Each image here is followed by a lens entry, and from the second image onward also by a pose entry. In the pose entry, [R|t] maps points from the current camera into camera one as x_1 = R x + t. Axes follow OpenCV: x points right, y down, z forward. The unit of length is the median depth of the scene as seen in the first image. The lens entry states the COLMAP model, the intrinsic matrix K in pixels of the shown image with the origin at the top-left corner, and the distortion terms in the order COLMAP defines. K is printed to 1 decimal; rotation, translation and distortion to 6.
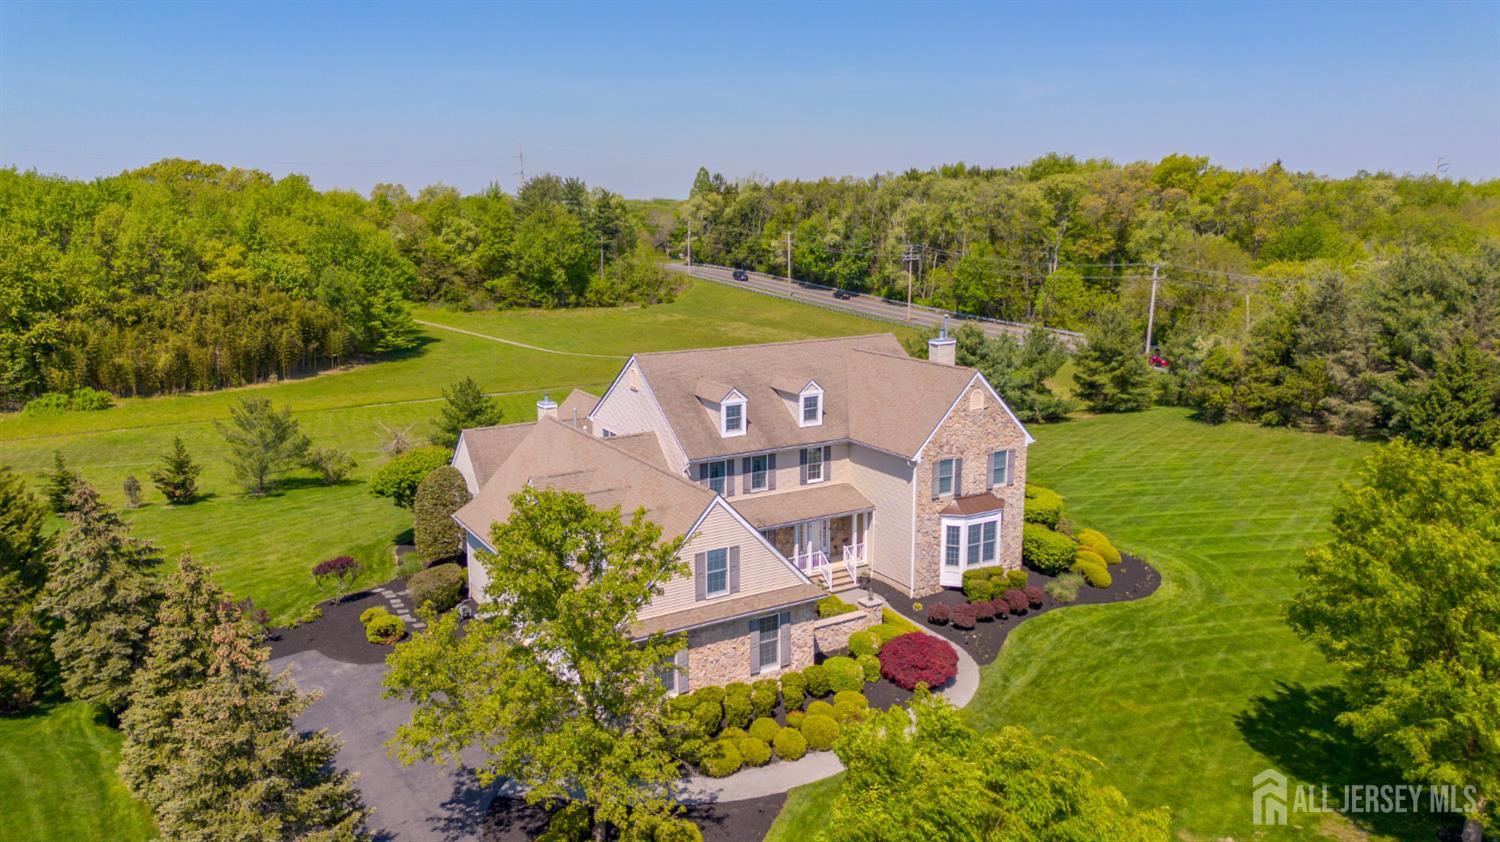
lens RADIAL K [[1053.3, 0, 746.1], [0, 1053.3, 420.9], [0, 0, 1]] dist [0.074219, -0.077766]
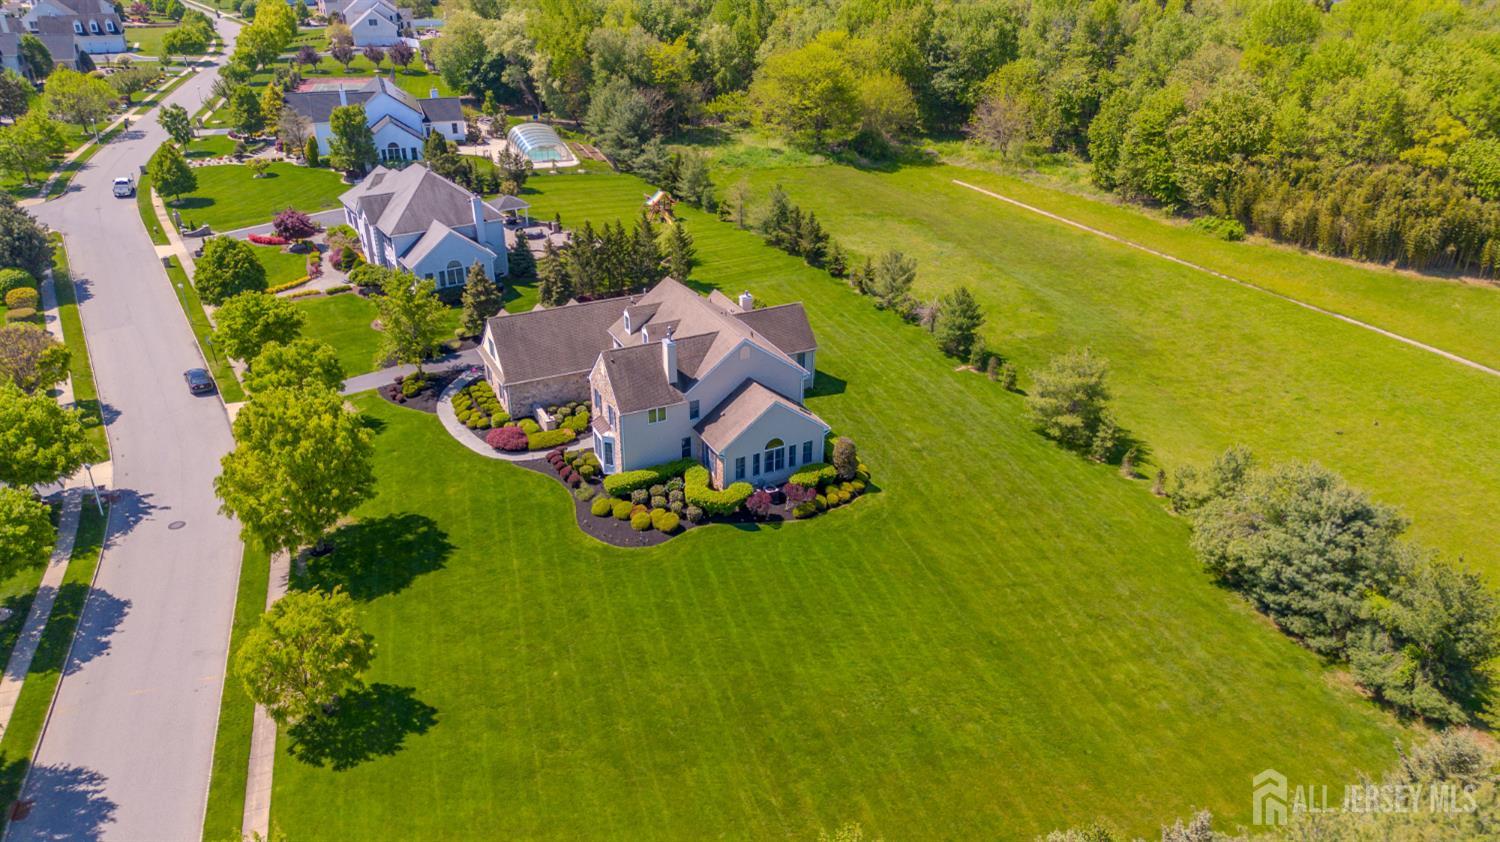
lens RADIAL K [[1053.3, 0, 746.1], [0, 1053.3, 420.9], [0, 0, 1]] dist [0.074219, -0.077766]
pose [[-0.081275, 0.458094, -0.885180, 0.679412], [-0.202588, 0.861986, 0.464692, -0.306122], [0.975885, 0.217095, 0.022747, 0.473914]]
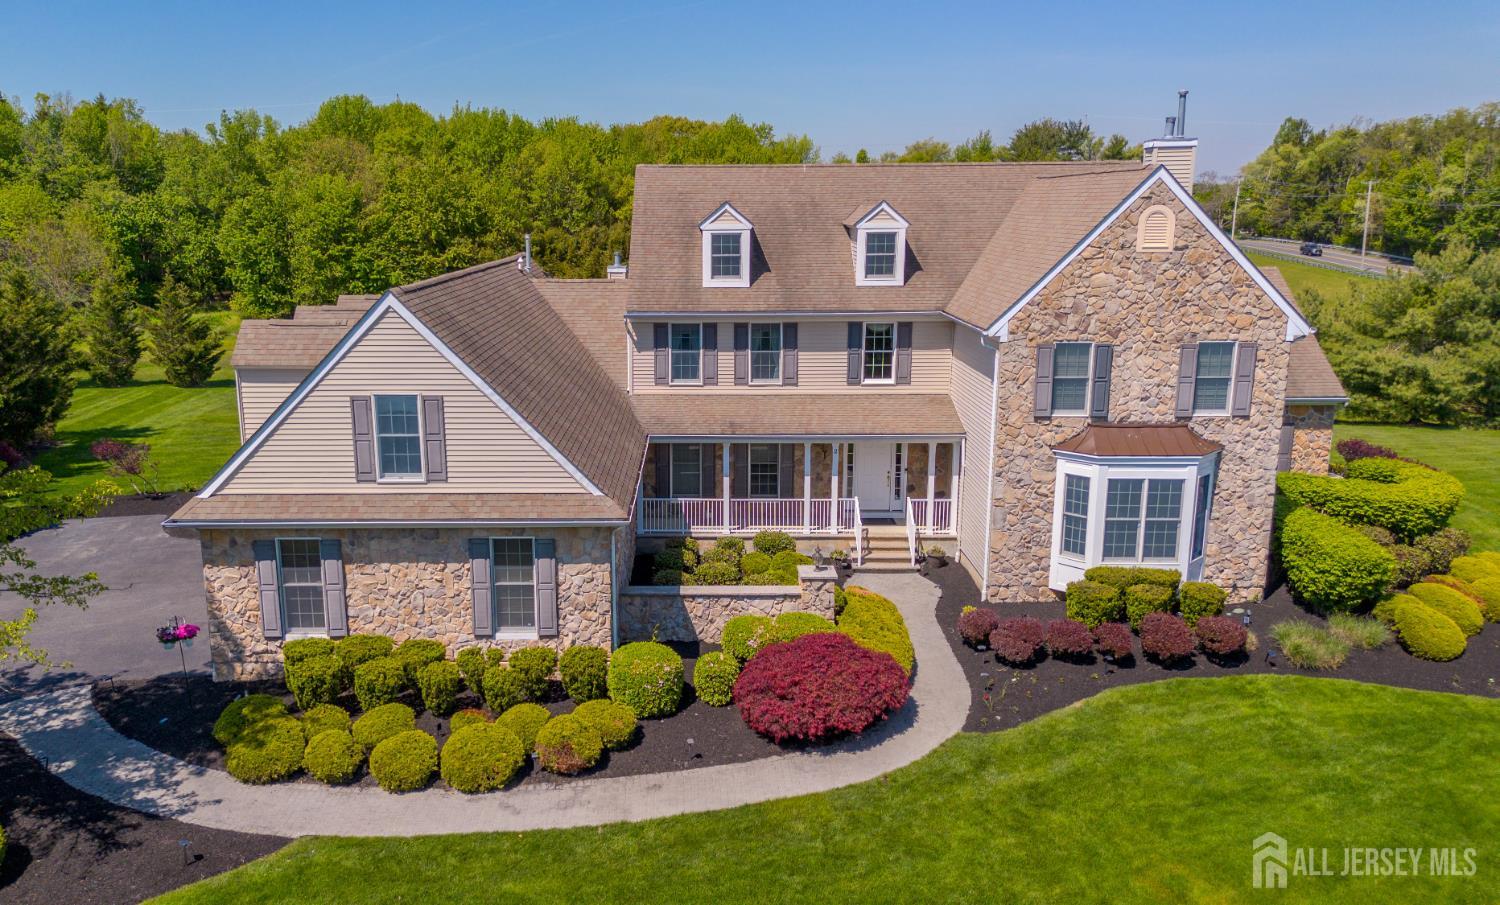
lens RADIAL K [[1127.8, 0, 693.7], [0, 1127.8, 454.0], [0, 0, 1]] dist [0.110336, -0.138322]
pose [[0.854405, 0.113015, -0.507168, 0.124772], [-0.103525, 0.993516, 0.046987, 0.032347], [0.509190, 0.012359, 0.860565, 0.168558]]
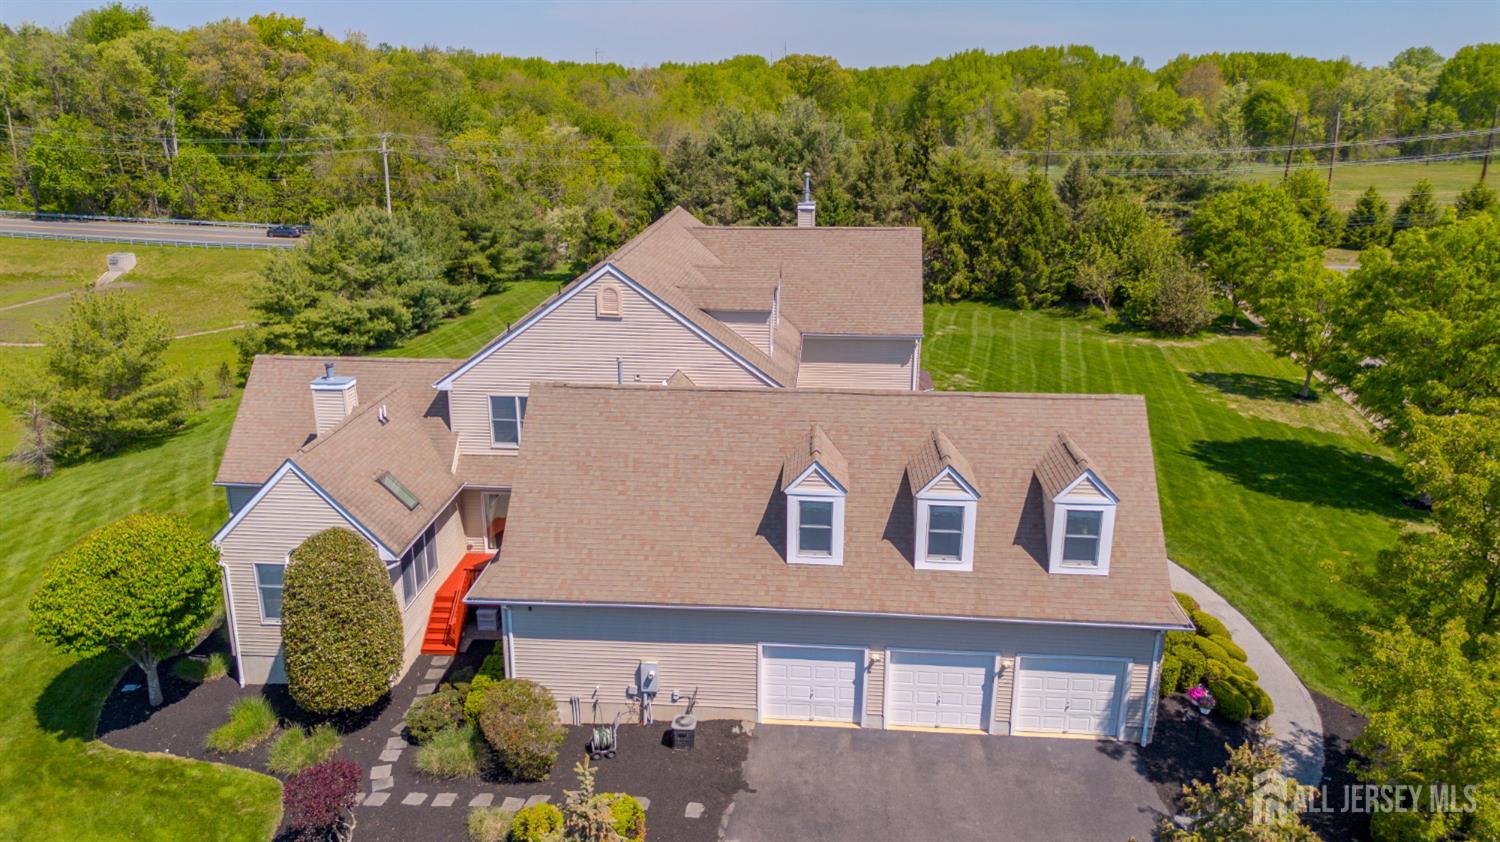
lens RADIAL K [[1053.3, 0, 746.1], [0, 1053.3, 420.9], [0, 0, 1]] dist [0.074219, -0.077766]
pose [[0.573338, -0.244593, 0.781958, -0.238279], [0.160088, 0.969447, 0.185861, -0.031670], [-0.803527, 0.018622, 0.594977, 0.226848]]
